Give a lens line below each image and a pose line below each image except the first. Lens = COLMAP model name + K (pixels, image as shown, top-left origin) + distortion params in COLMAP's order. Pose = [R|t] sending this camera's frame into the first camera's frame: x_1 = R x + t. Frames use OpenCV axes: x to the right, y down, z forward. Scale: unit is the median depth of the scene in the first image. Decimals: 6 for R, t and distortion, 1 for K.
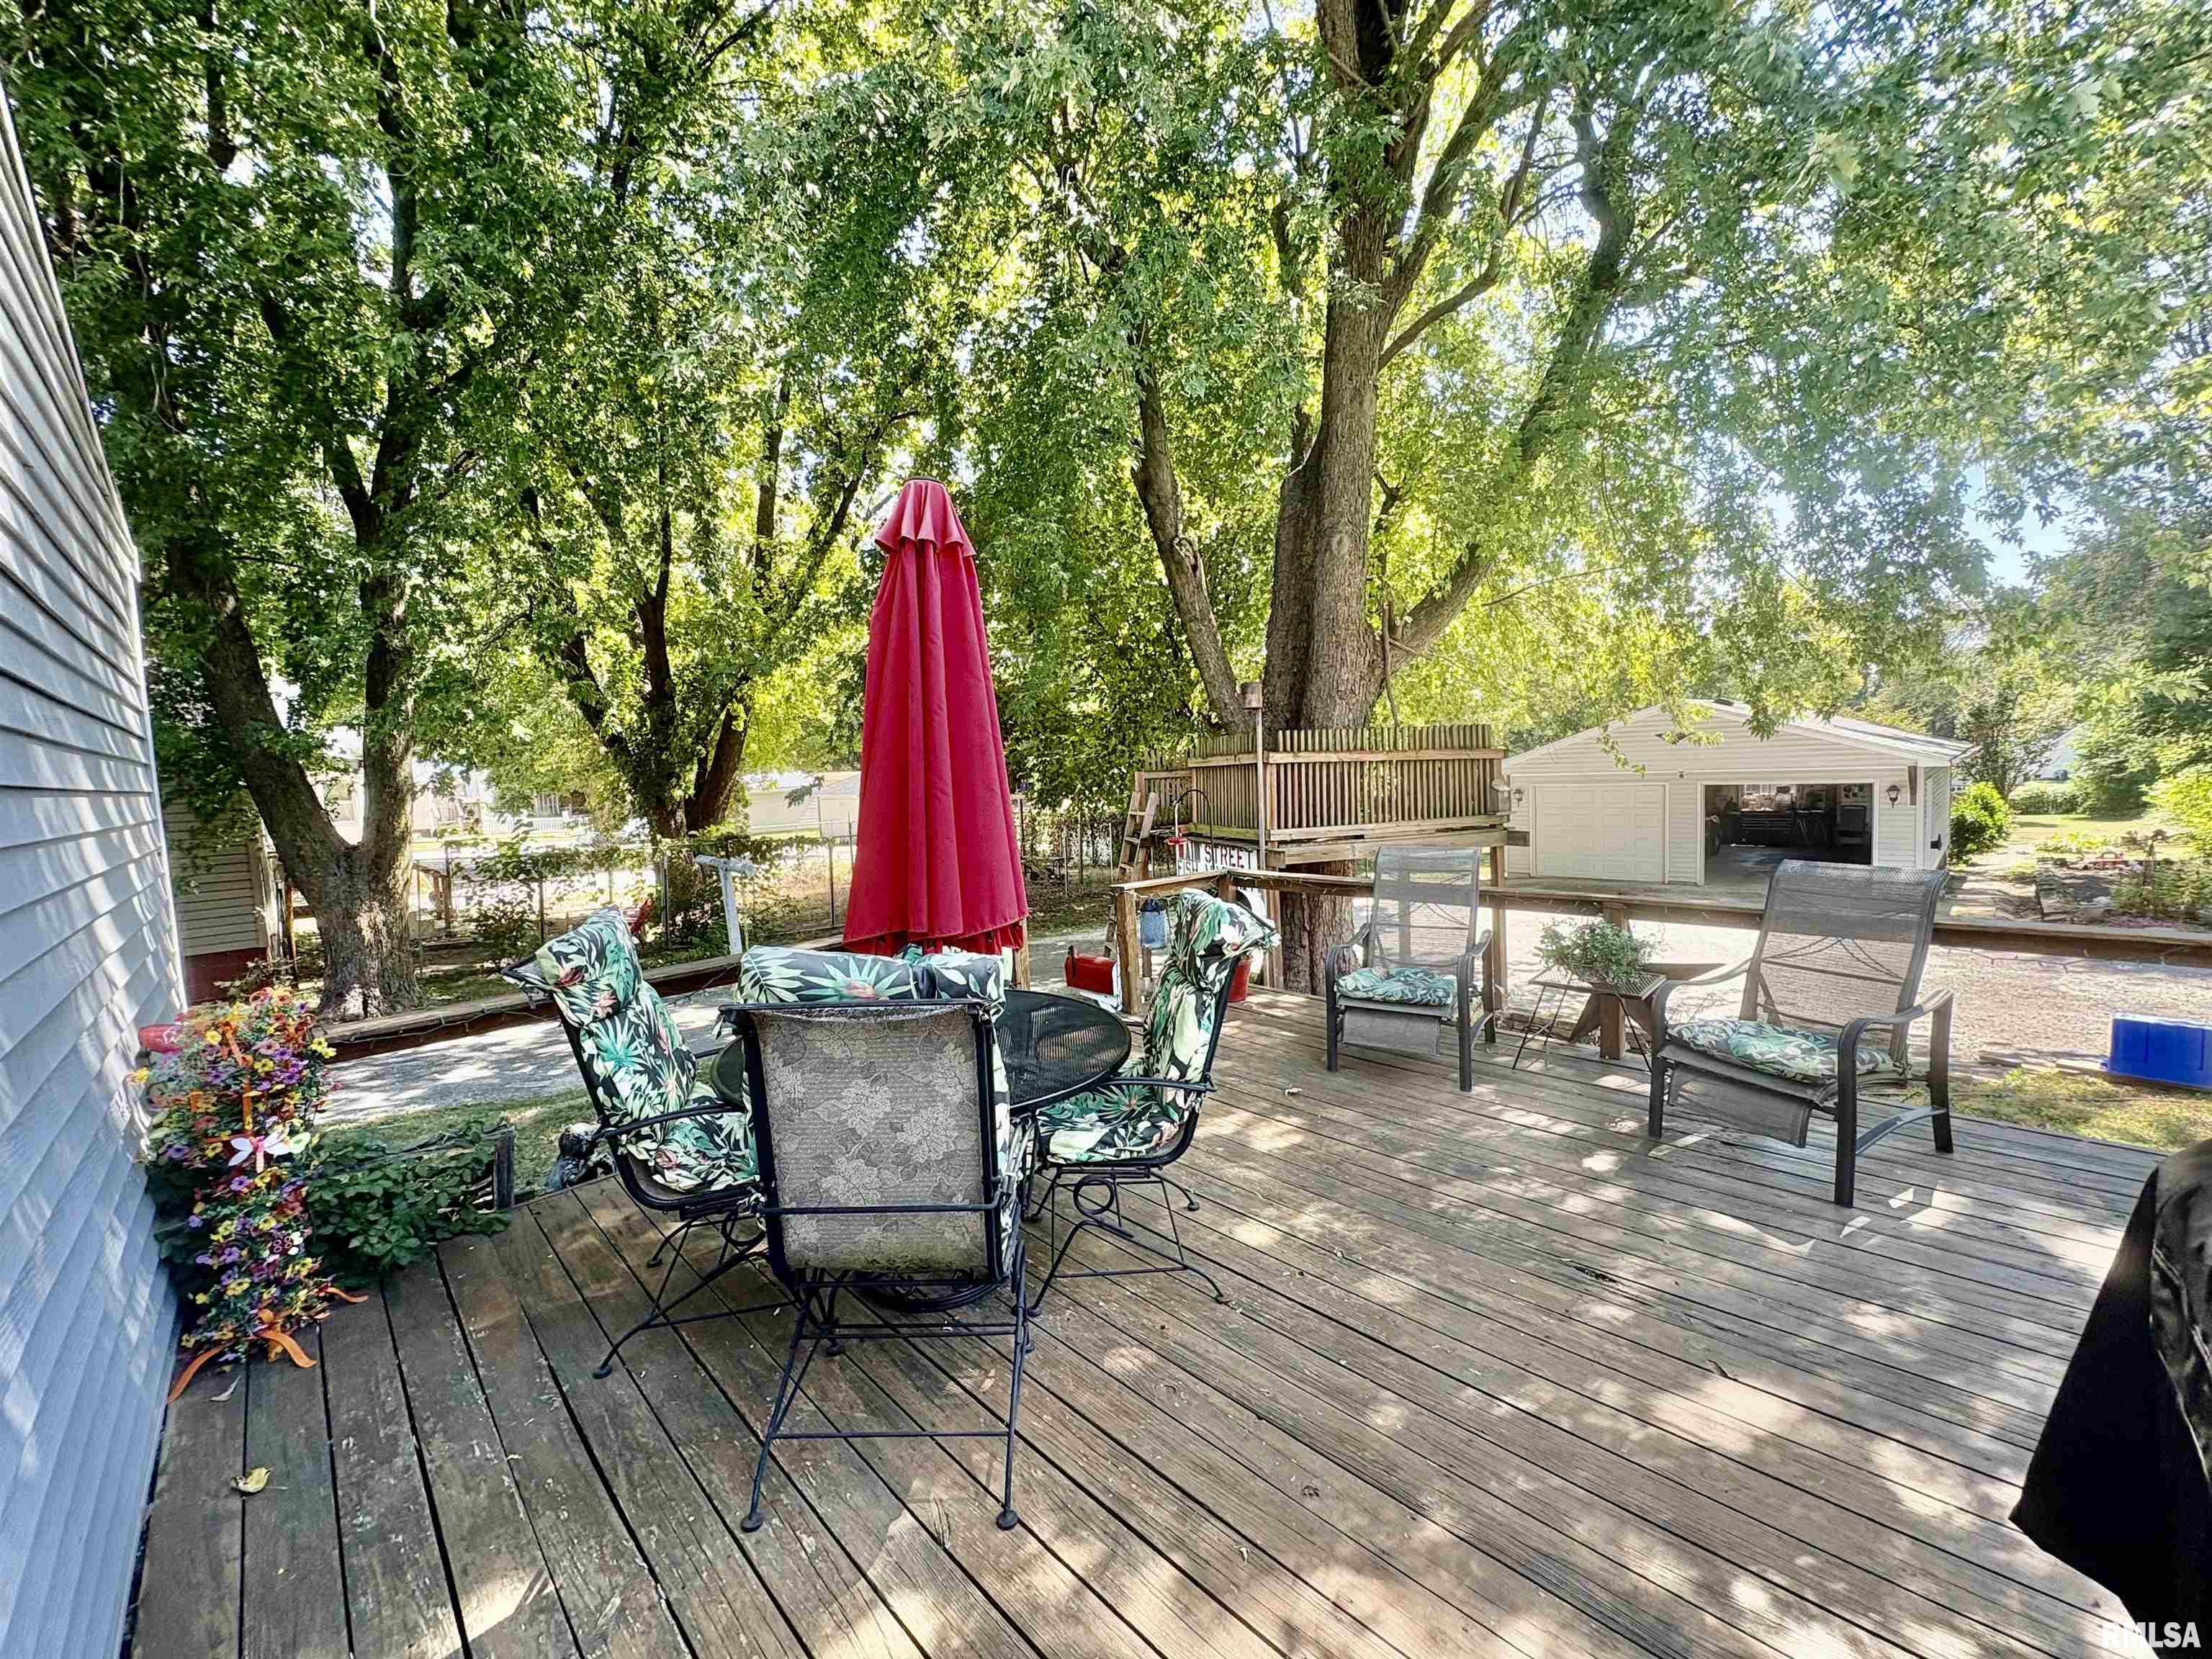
lens RADIAL K [[882.0, 0, 1109.7], [0, 882.0, 824.6], [0, 0, 1]] dist [0.000261, 0.000085]
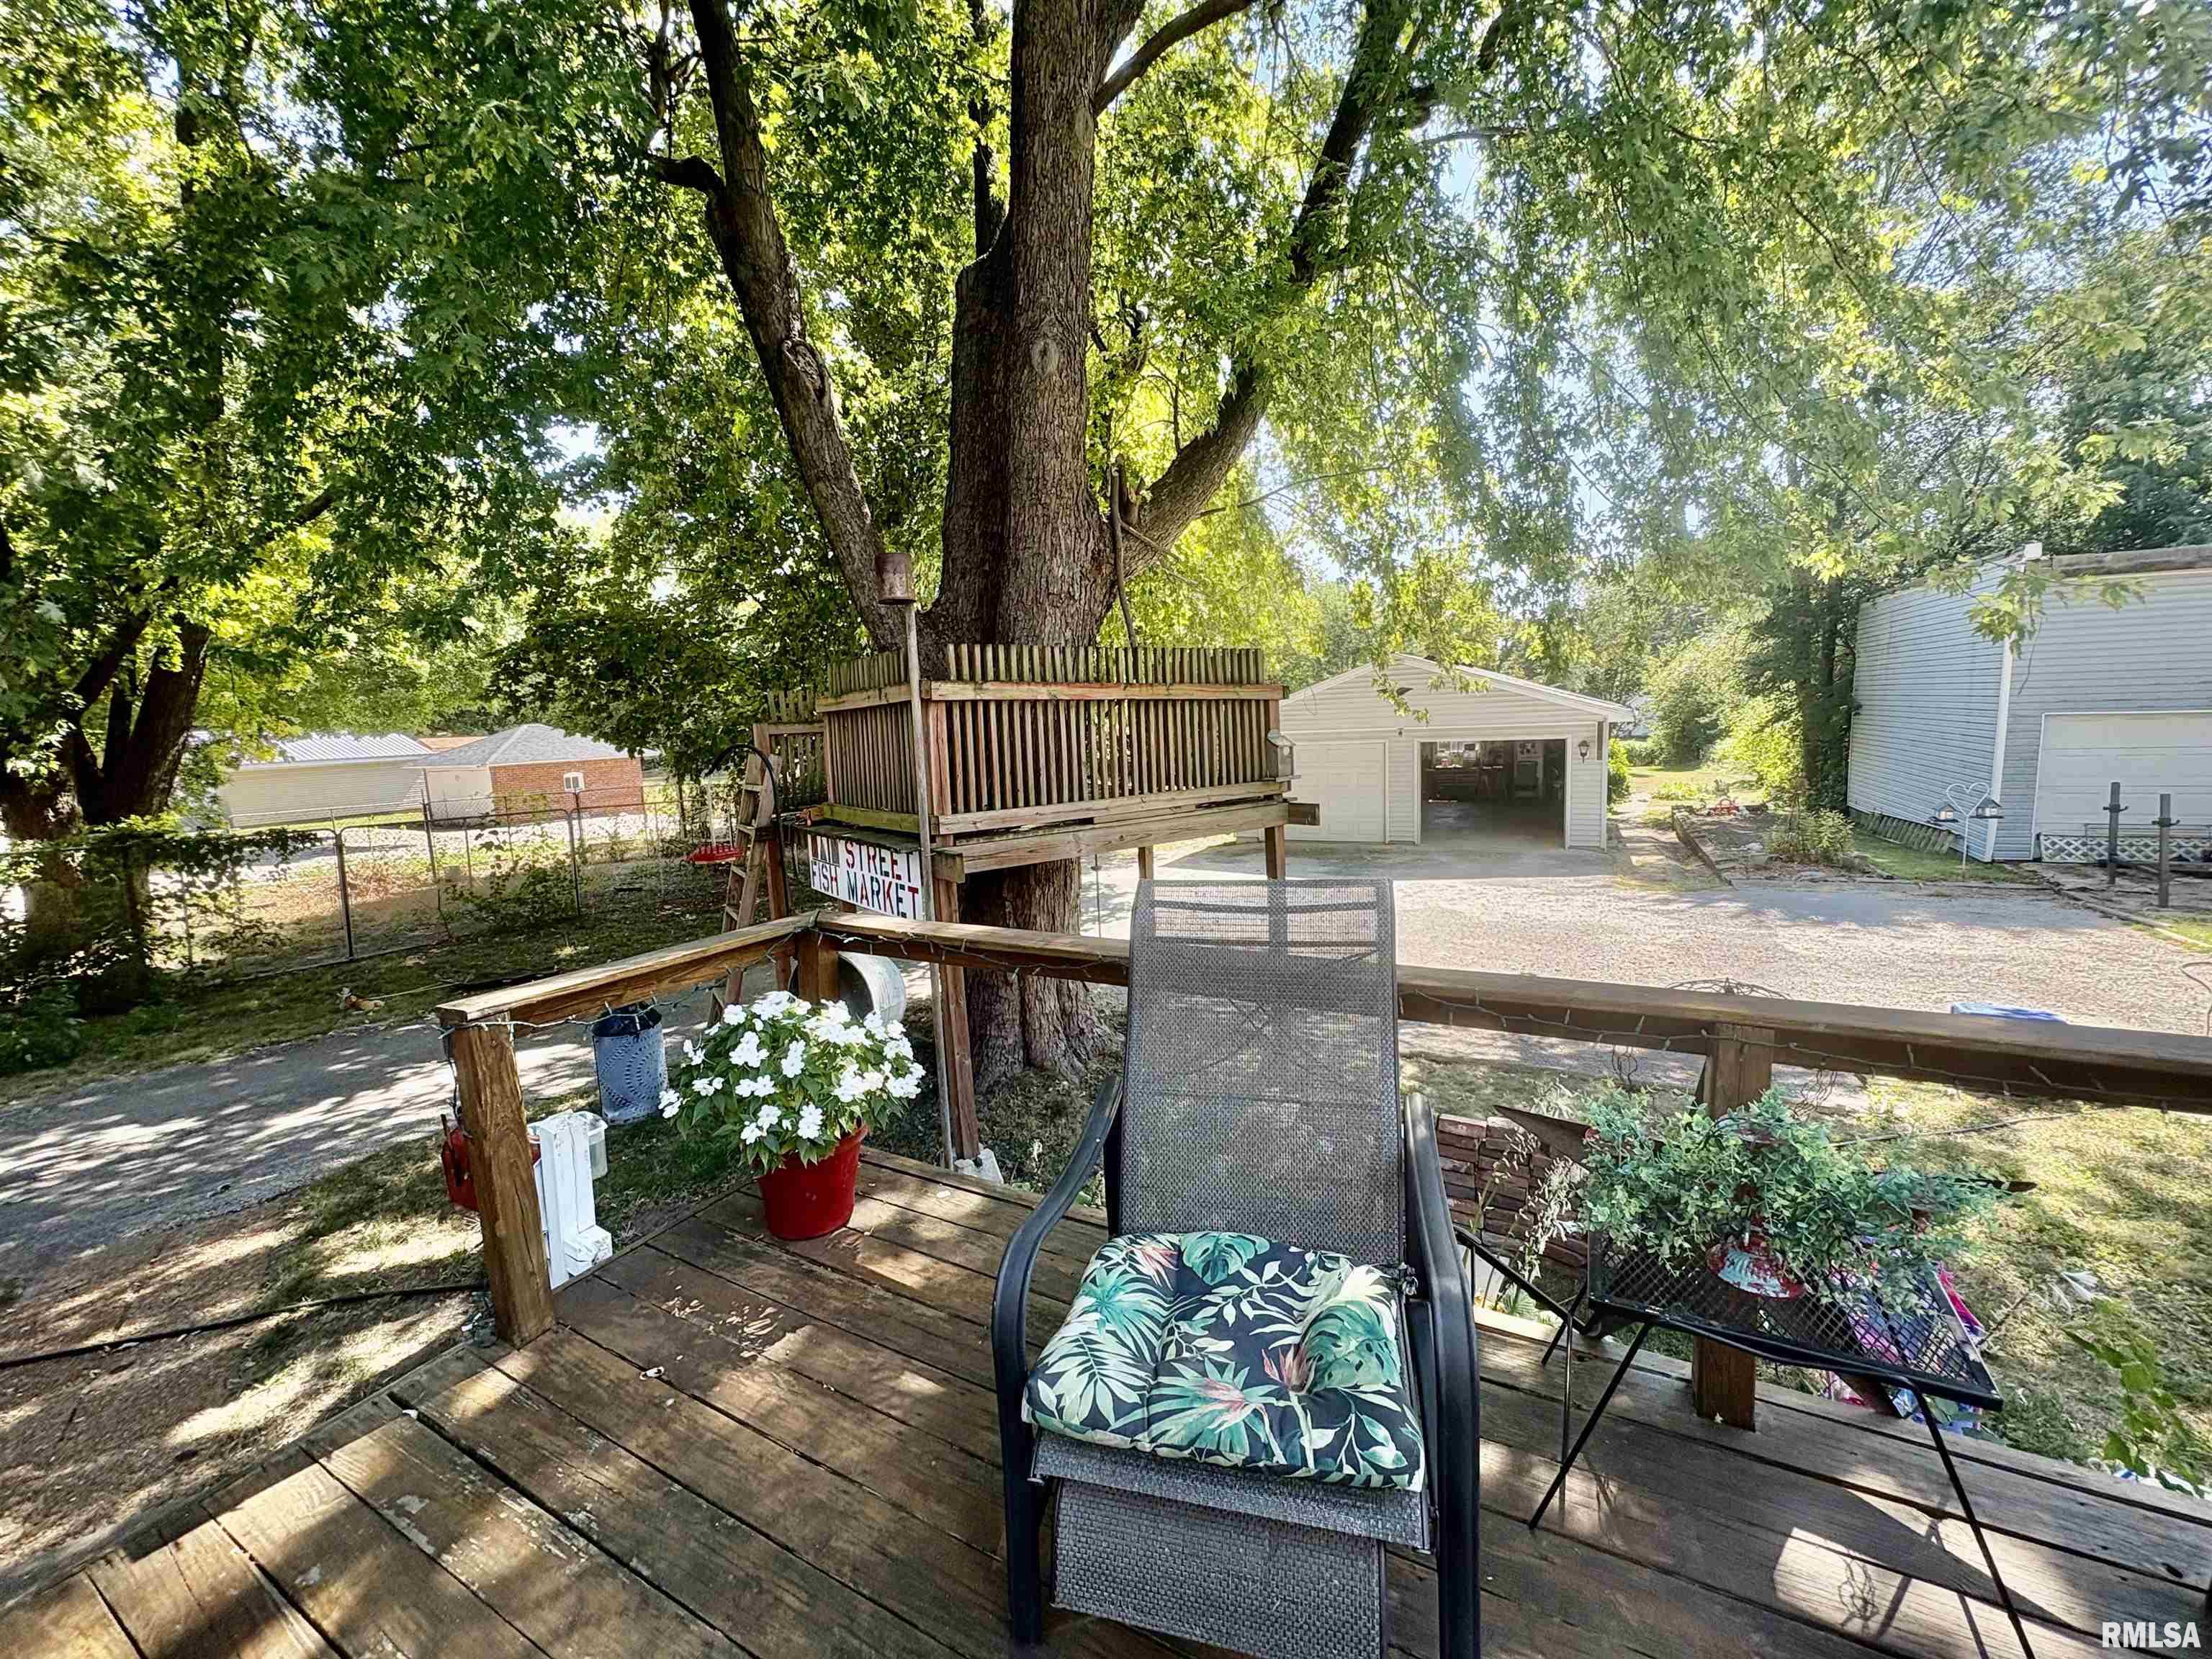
lens RADIAL K [[882.0, 0, 1097.4], [0, 882.0, 818.2], [0, 0, 1]] dist [0.000261, 0.000085]
pose [[0.957584, -0.032234, 0.286346, 0.110833], [0.022678, 0.999072, 0.036624, -0.010862], [-0.287261, -0.028577, 0.957426, 0.395247]]
